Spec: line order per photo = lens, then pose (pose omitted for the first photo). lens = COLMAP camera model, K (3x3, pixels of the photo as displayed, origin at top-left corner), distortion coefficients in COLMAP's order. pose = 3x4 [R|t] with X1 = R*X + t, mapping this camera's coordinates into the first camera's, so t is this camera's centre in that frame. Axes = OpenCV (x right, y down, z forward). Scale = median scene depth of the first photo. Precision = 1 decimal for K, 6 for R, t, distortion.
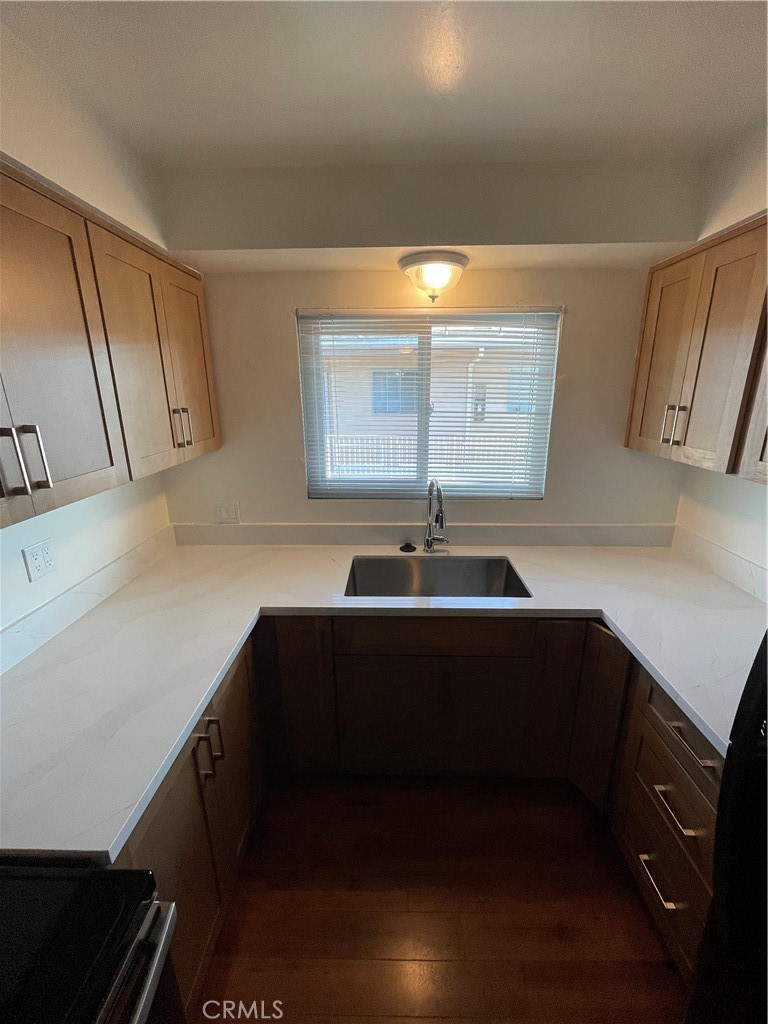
lens RADIAL K [[422.6, 0, 385.6], [0, 422.6, 506.0], [0, 0, 1]] dist [-0.003140, -0.000061]
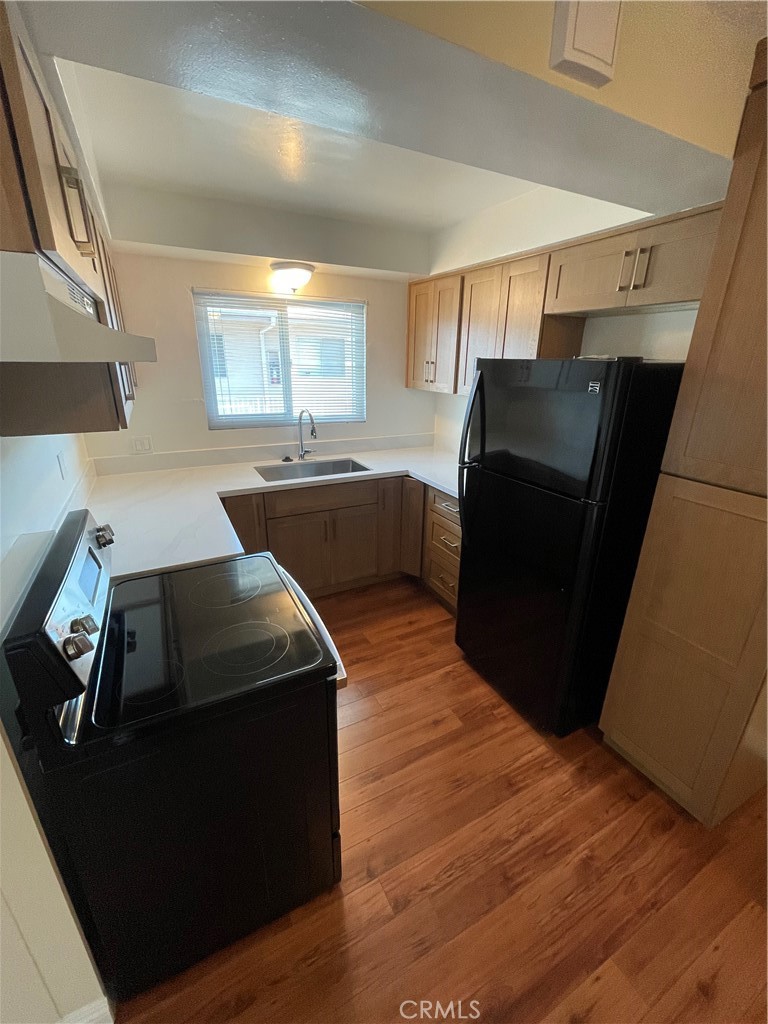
lens RADIAL K [[422.6, 0, 385.6], [0, 422.6, 506.0], [0, 0, 1]] dist [-0.003140, -0.000061]
pose [[0.873381, -0.144530, 0.465098, -0.401356], [0.111092, 0.988898, 0.098688, 0.169898], [-0.474198, -0.034523, 0.879741, -0.524471]]
